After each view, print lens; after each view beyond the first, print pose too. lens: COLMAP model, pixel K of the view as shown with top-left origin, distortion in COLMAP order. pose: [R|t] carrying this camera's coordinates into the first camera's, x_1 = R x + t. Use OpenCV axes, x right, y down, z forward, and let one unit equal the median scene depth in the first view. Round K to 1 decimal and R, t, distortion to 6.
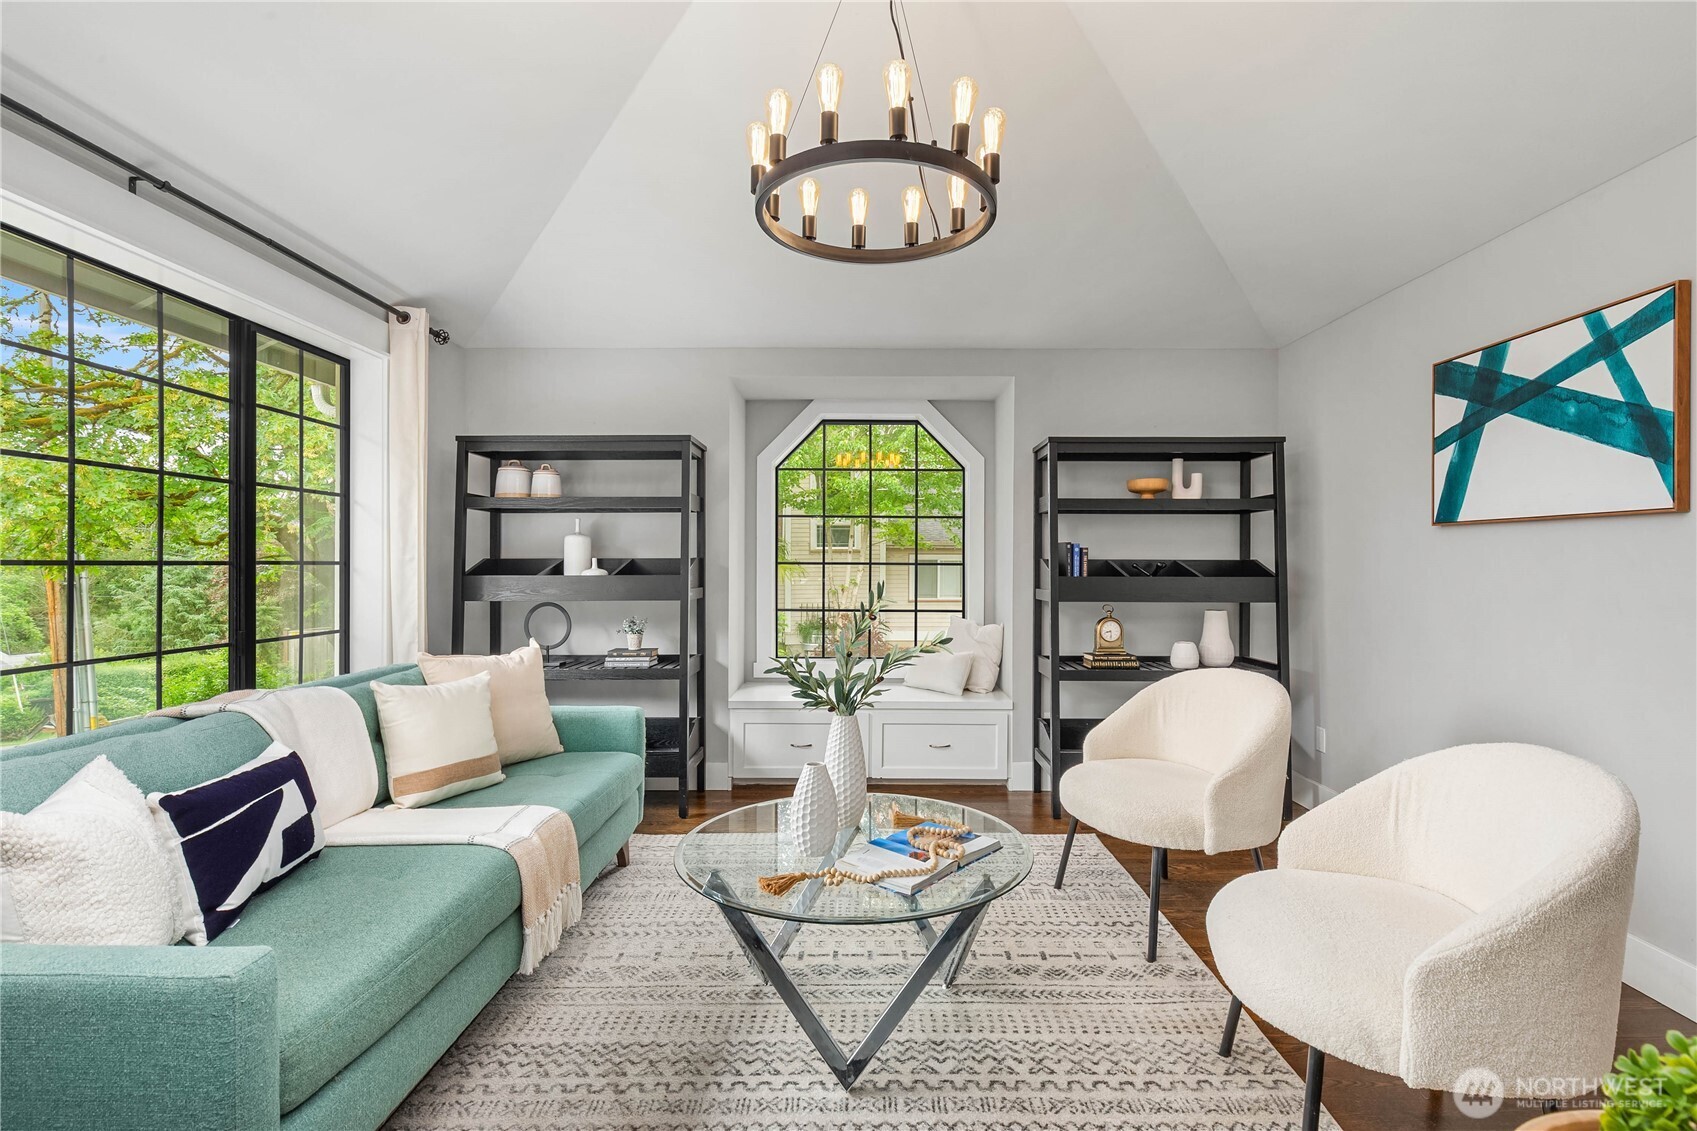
lens RADIAL K [[783.3, 0, 848.5], [0, 783.3, 565.5], [0, 0, 1]] dist [-0.001035, 0.000808]
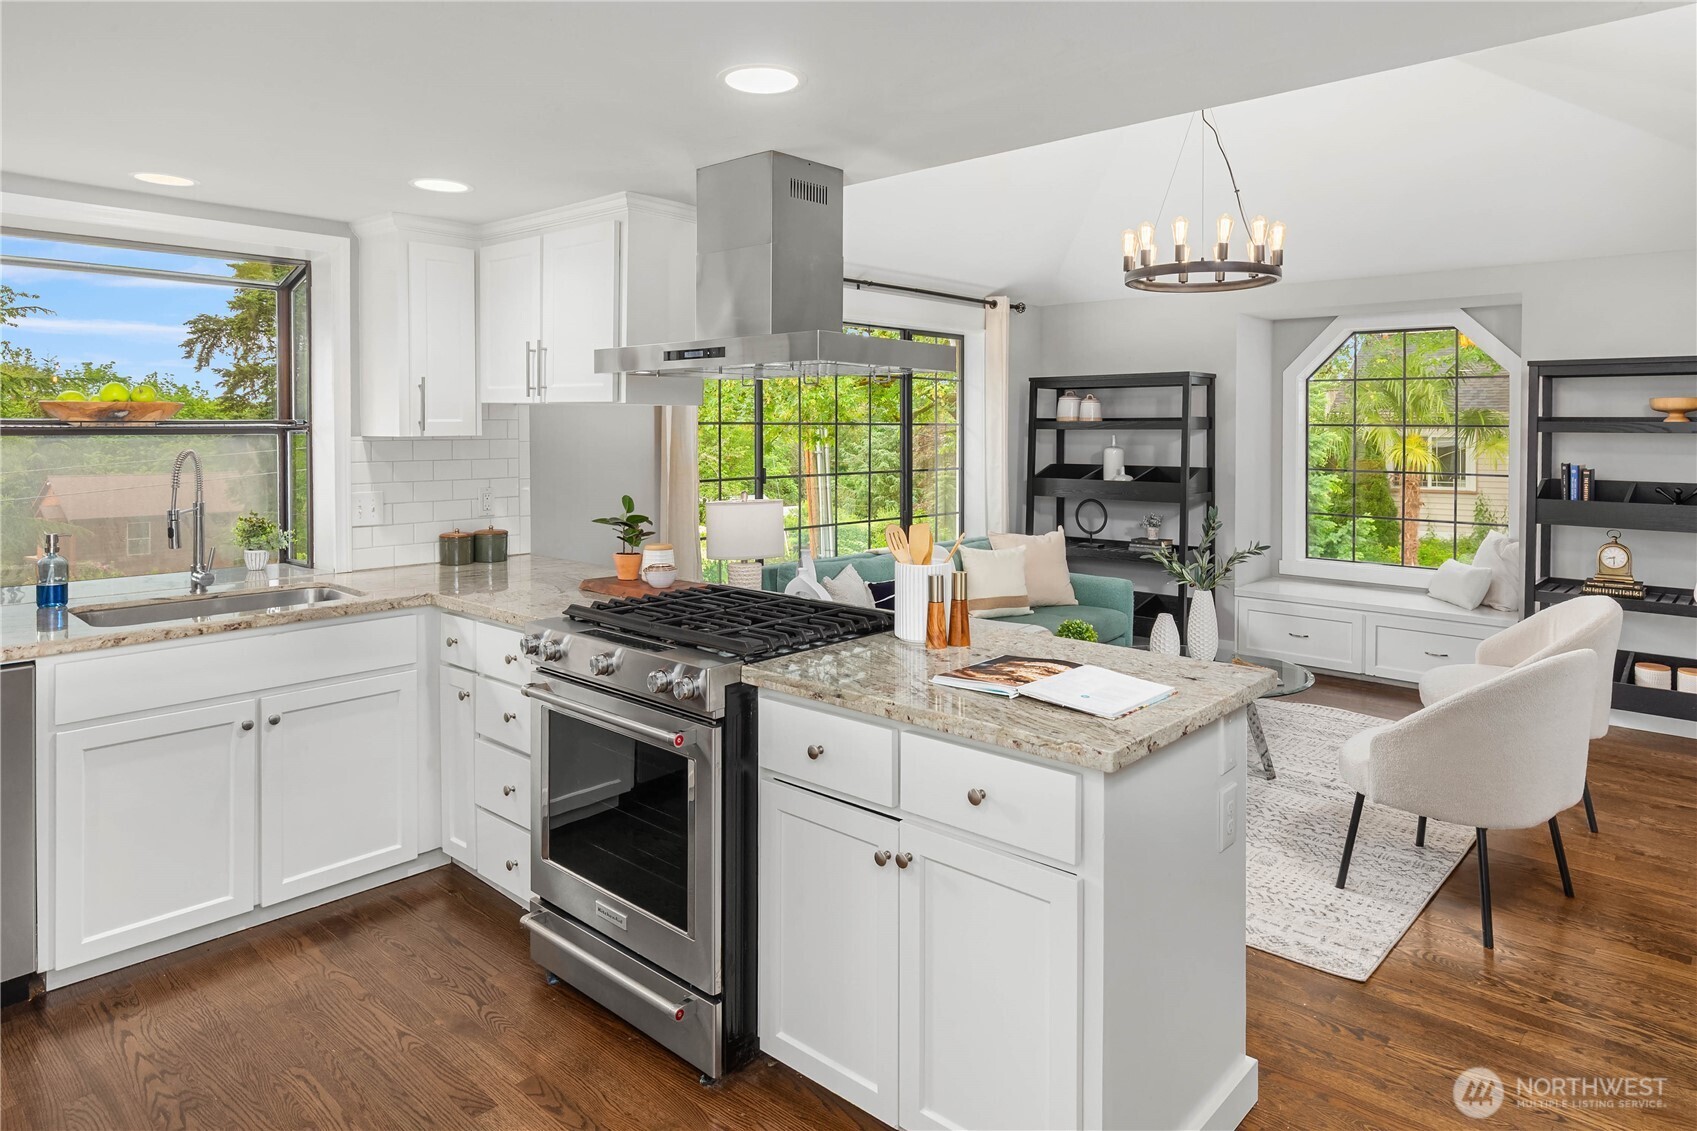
lens RADIAL K [[997.6, 0, 848.5], [0, 997.6, 565.5], [0, 0, 1]] dist [-0.000043, 0.000166]
pose [[0.733283, 0.091979, -0.673673, 0.473274], [0.001373, 0.990605, 0.136746, -0.074406], [0.679922, -0.101198, 0.726268, -0.525533]]
